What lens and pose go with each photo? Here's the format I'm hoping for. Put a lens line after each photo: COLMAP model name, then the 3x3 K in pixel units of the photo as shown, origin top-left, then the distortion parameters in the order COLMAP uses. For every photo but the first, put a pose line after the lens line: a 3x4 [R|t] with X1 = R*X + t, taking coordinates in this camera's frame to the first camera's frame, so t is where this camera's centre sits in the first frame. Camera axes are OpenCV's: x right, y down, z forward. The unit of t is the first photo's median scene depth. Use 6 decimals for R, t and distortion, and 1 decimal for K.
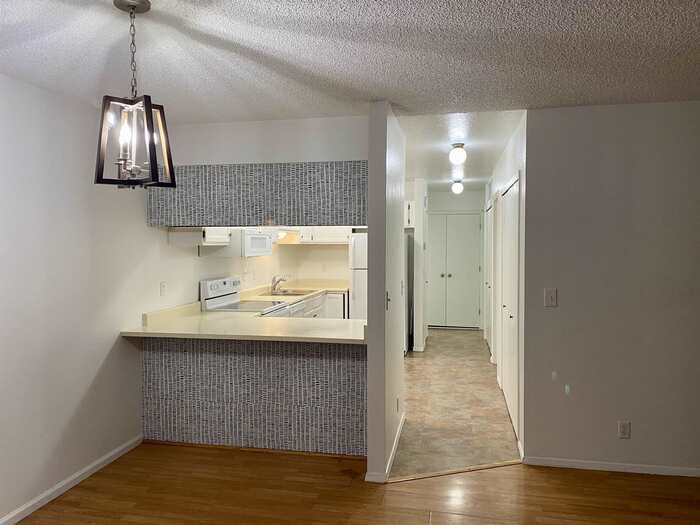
lens RADIAL K [[530.2, 0, 350.7], [0, 530.2, 245.6], [0, 0, 1]] dist [0.065337, -0.080227]
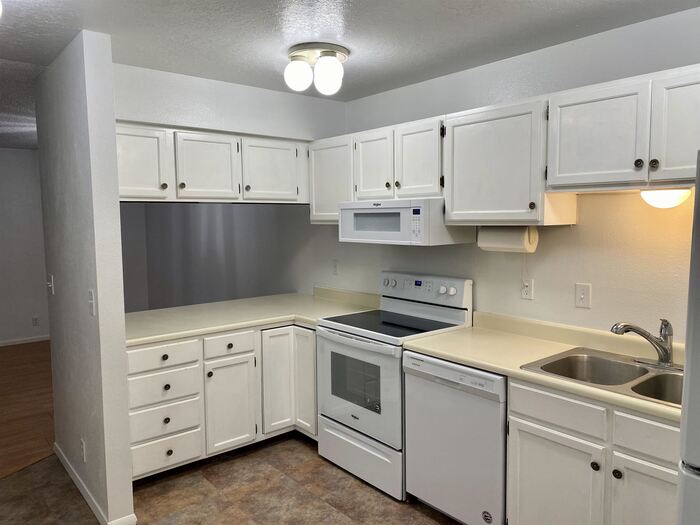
lens RADIAL K [[524.7, 0, 350.0], [0, 524.7, 262.5], [0, 0, 1]] dist [0.001927, 0.000465]
pose [[-0.631891, 0.074981, -0.771422, 0.213248], [0.000673, 0.995362, 0.096196, -0.010124], [0.775057, 0.060266, -0.629011, 0.942137]]
